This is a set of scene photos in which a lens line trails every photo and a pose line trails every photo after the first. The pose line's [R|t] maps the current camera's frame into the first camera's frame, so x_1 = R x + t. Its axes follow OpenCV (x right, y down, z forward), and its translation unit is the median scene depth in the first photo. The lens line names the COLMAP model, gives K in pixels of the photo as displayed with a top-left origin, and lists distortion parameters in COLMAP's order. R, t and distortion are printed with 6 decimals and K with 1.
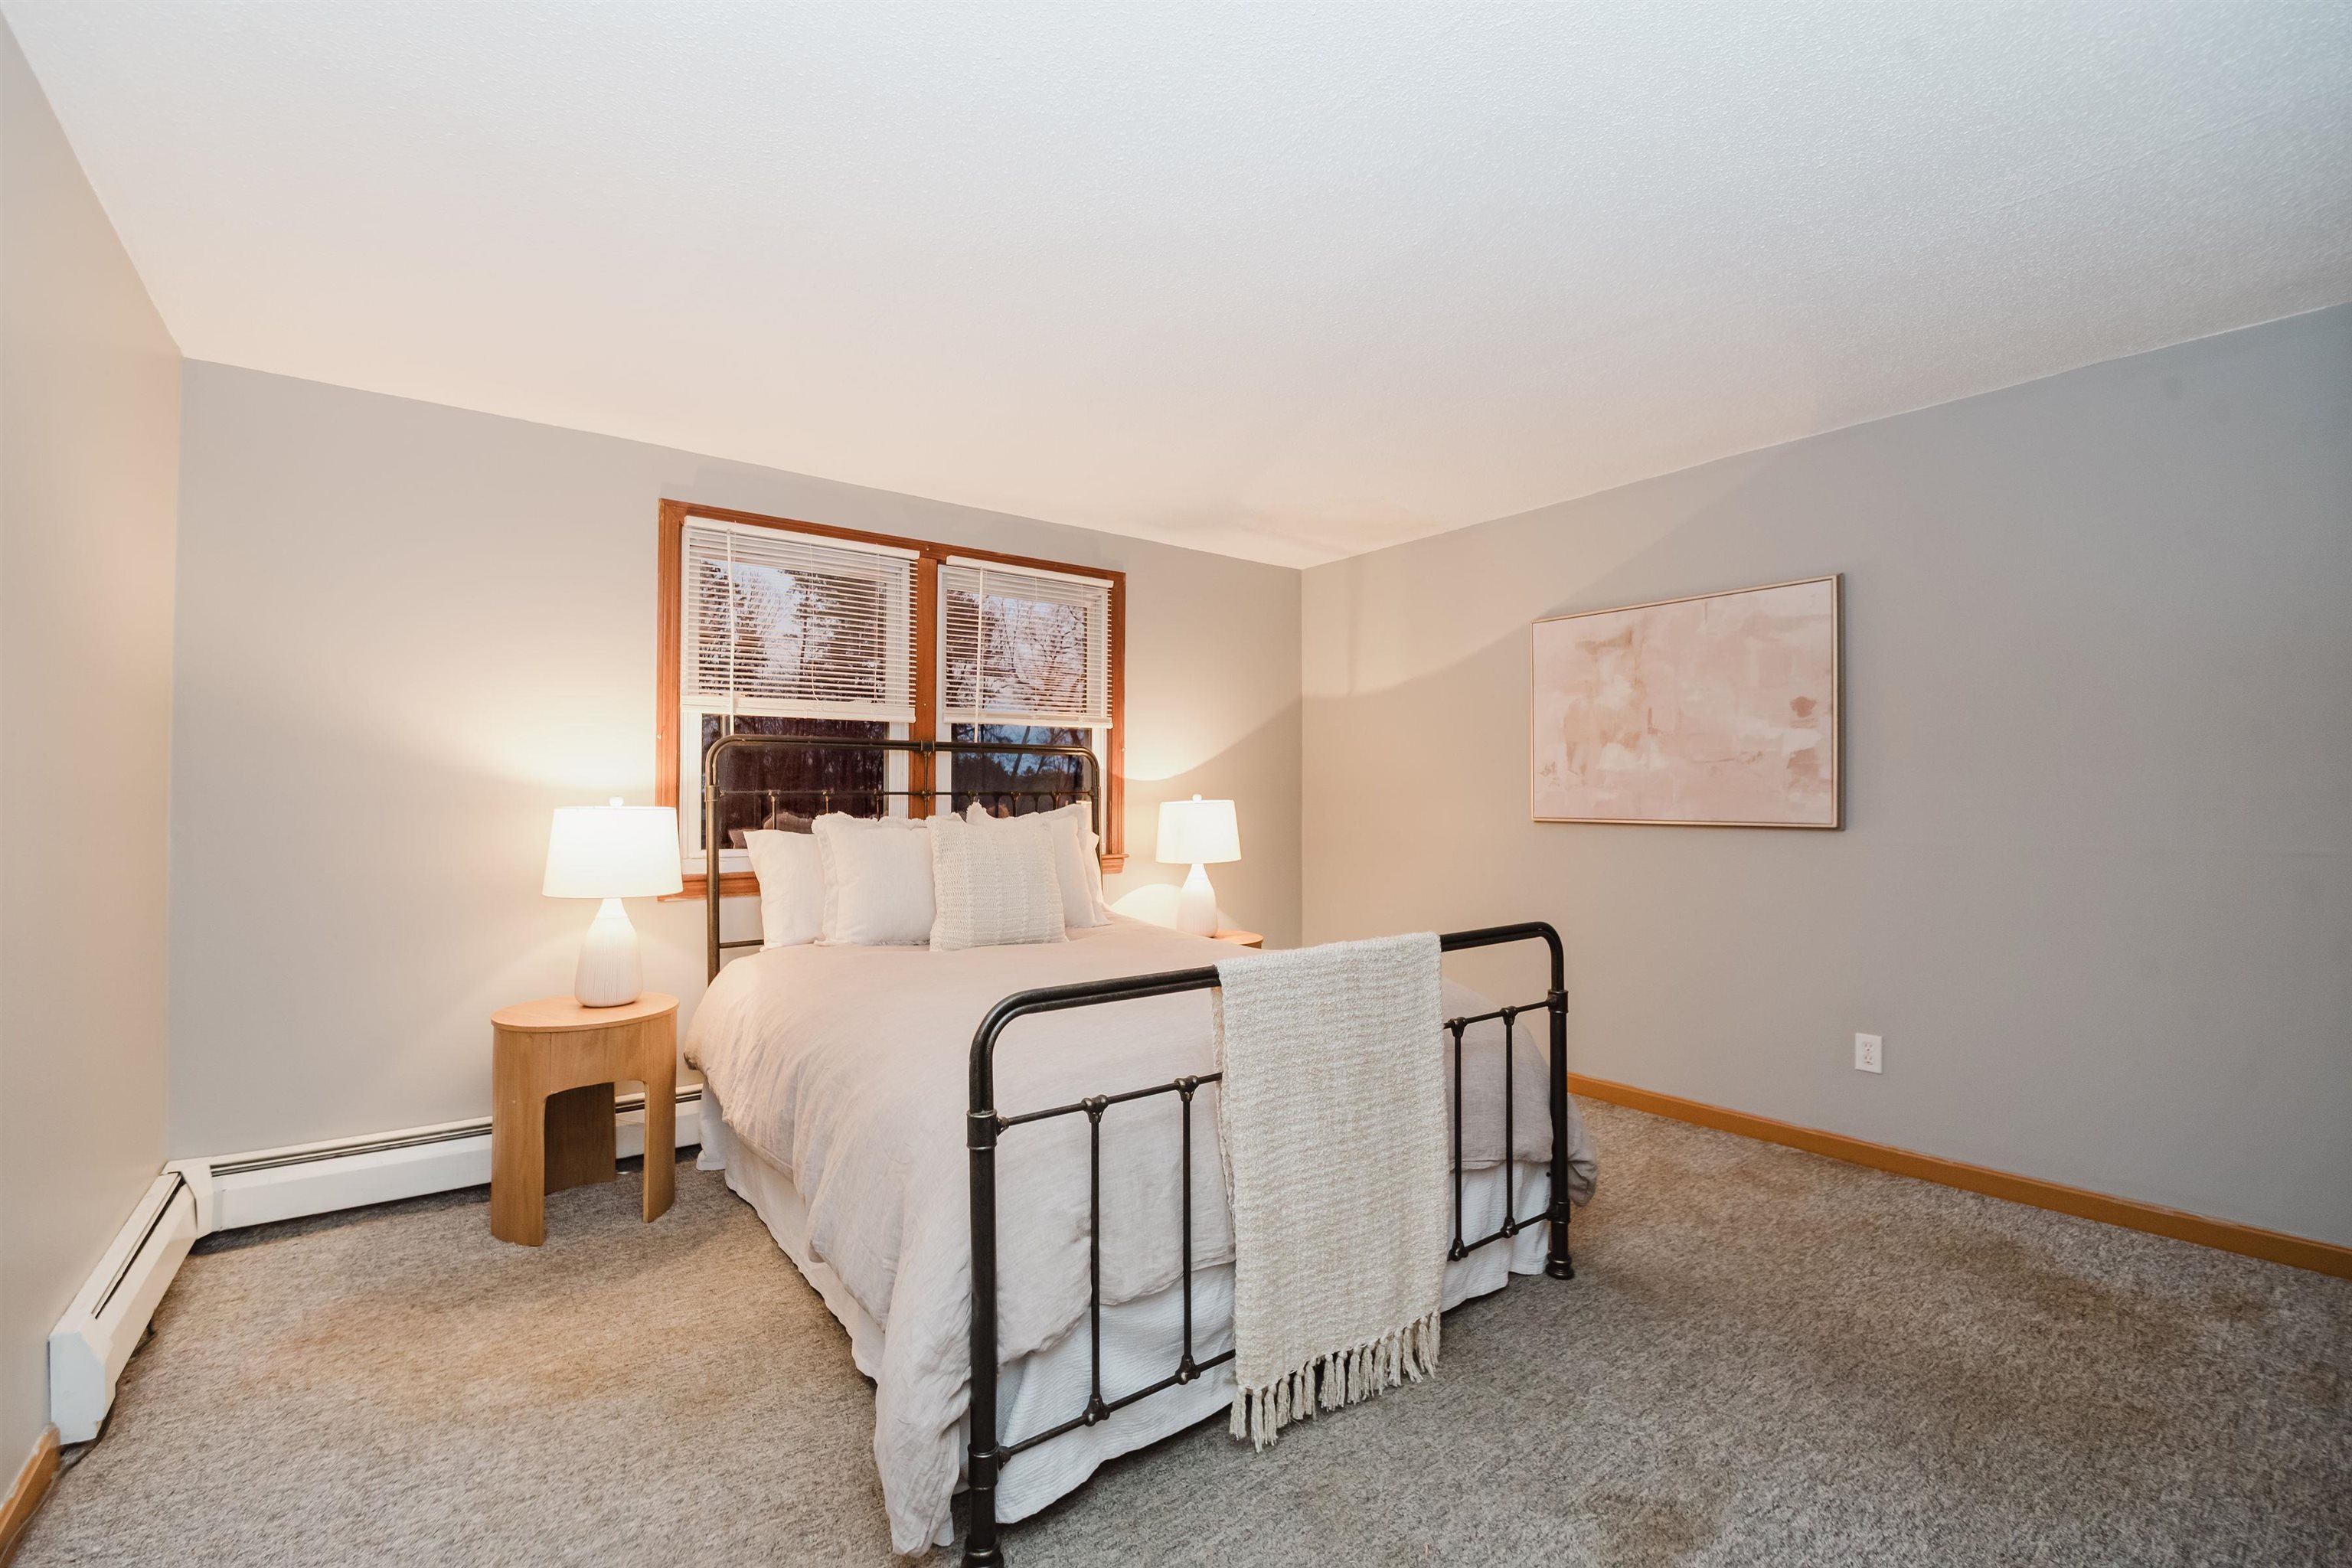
lens RADIAL K [[979.8, 0, 1177.9], [0, 979.8, 813.7], [0, 0, 1]] dist [0.008724, -0.014042]
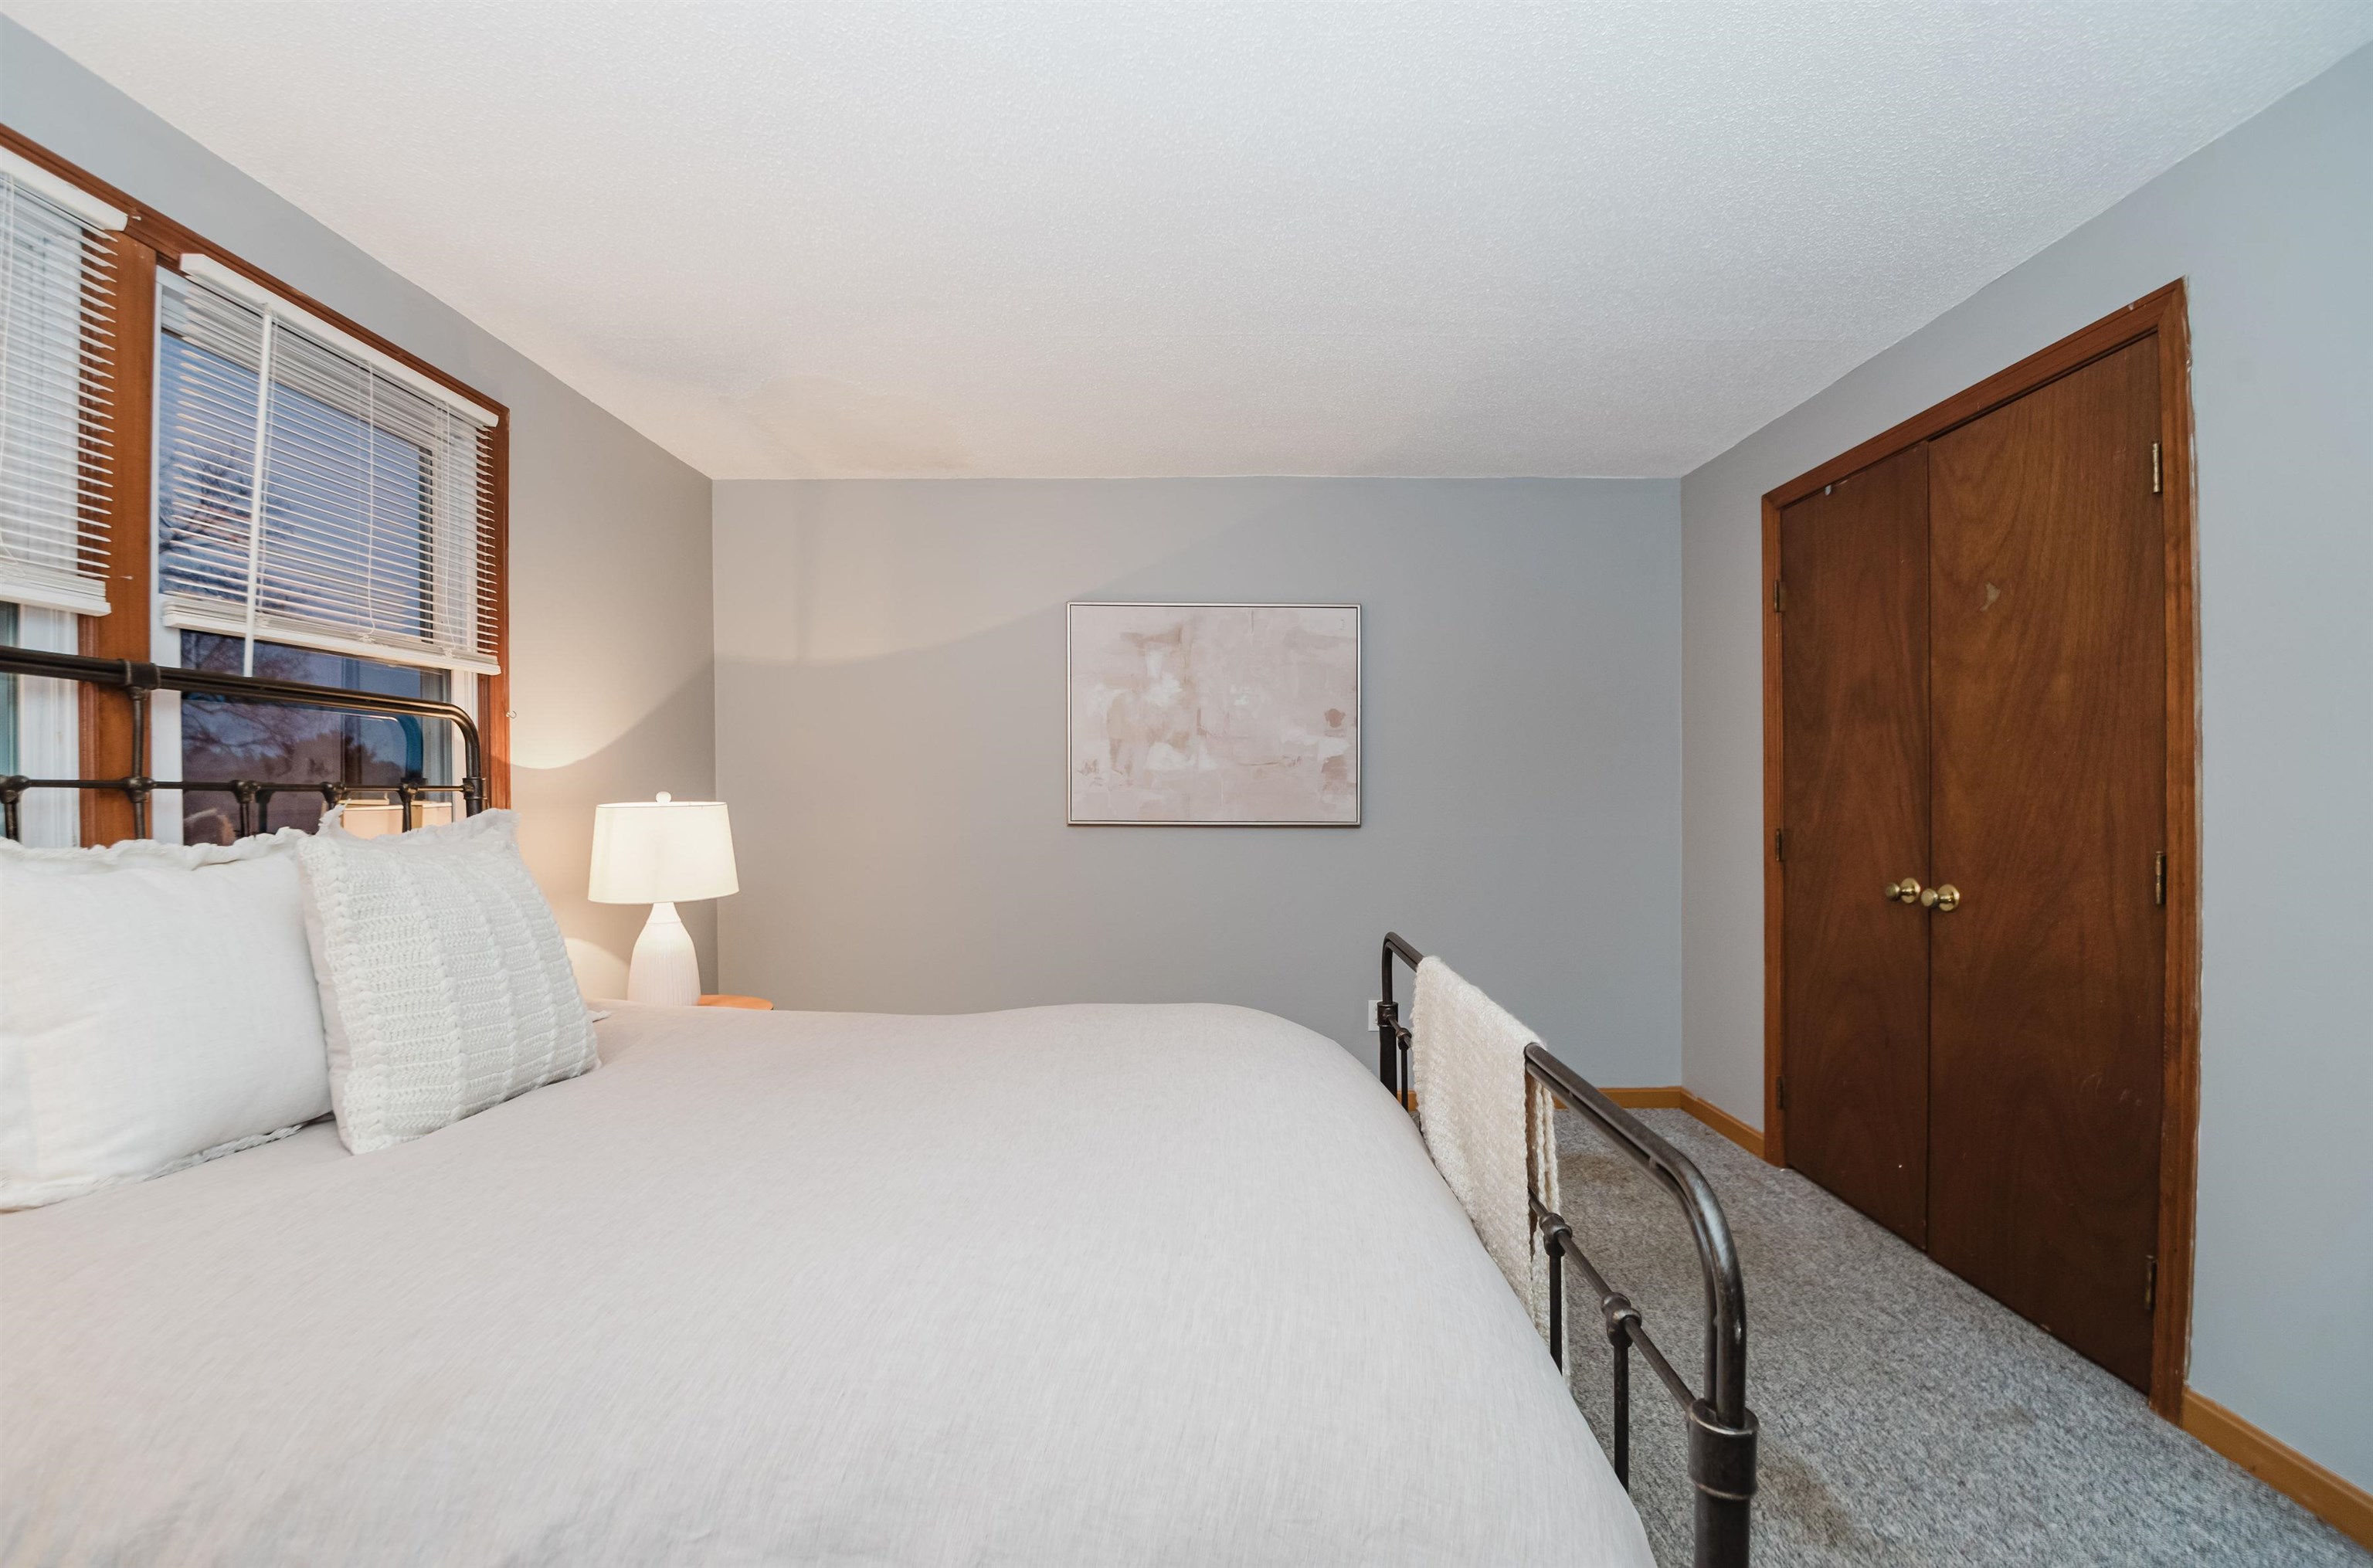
lens RADIAL K [[1008.4, 0, 1192.9], [0, 1008.4, 809.8], [0, 0, 1]] dist [-0.017422, -0.000341]
pose [[0.603255, -0.005371, 0.797530, -0.323692], [0.012347, 0.999920, -0.002606, -0.002661], [-0.797453, 0.011420, 0.603273, 0.374549]]
